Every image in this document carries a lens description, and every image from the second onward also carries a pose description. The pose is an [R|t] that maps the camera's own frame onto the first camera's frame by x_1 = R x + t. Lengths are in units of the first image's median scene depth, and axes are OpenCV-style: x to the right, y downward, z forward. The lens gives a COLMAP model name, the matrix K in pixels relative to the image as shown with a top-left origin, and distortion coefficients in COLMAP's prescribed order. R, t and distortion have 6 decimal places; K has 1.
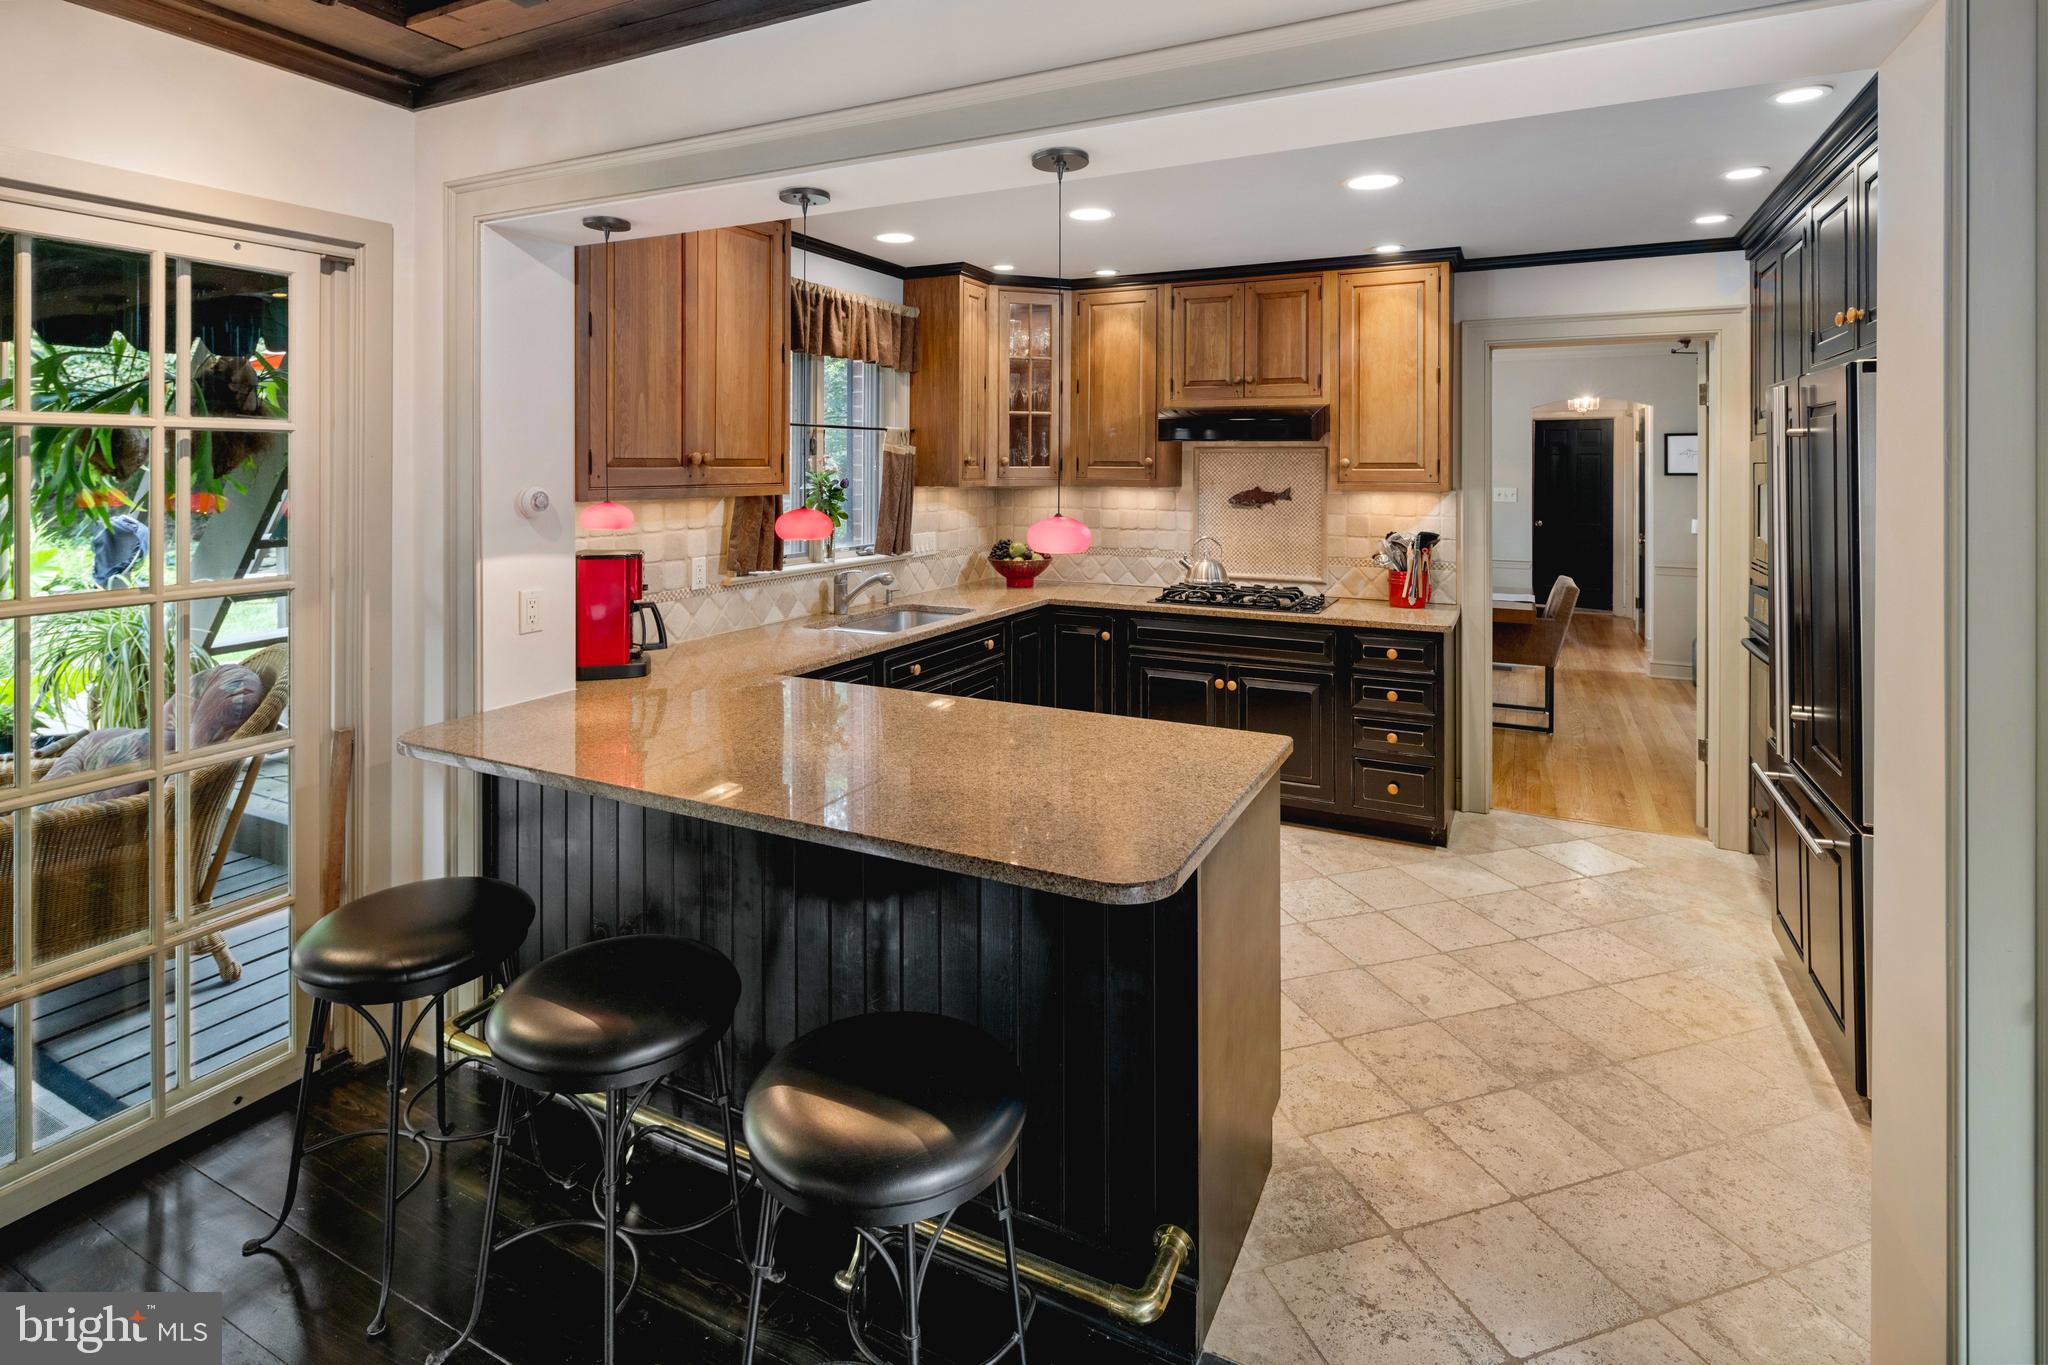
lens RADIAL K [[997.4, 0, 1024.0], [0, 997.4, 682.5], [0, 0, 1]] dist [-0.002993, -0.000755]
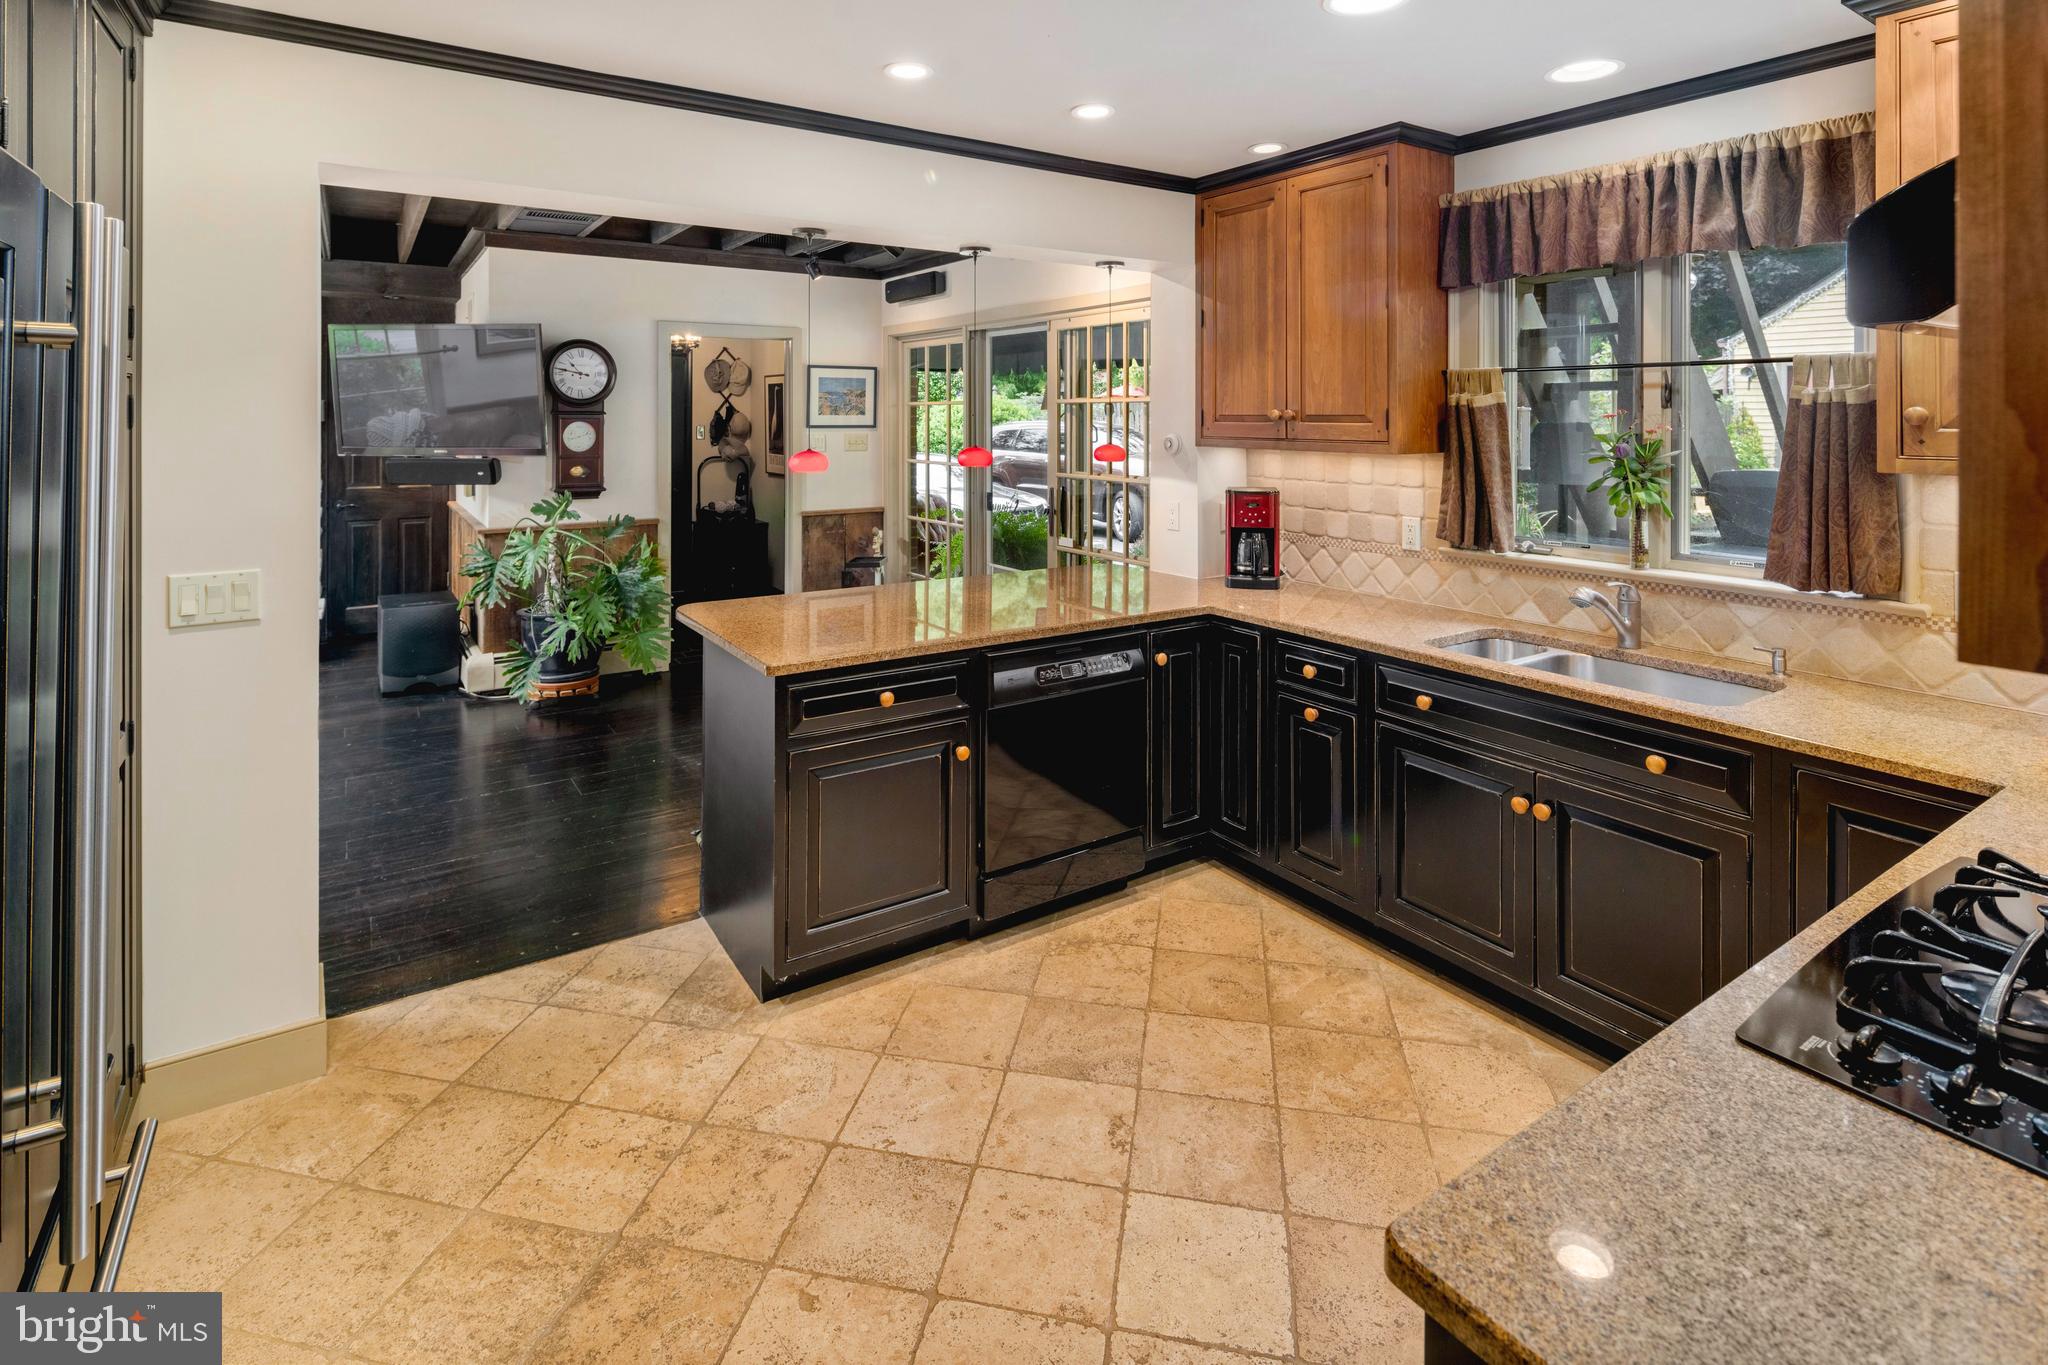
lens RADIAL K [[942.3, 0, 972.5], [0, 942.3, 639.8], [0, 0, 1]] dist [0.001210, 0.000000]
pose [[-0.516963, 0.194025, -0.833729, 0.851480], [-0.185907, 0.925278, 0.330604, -0.299958], [0.835576, 0.325906, -0.442264, 1.368204]]
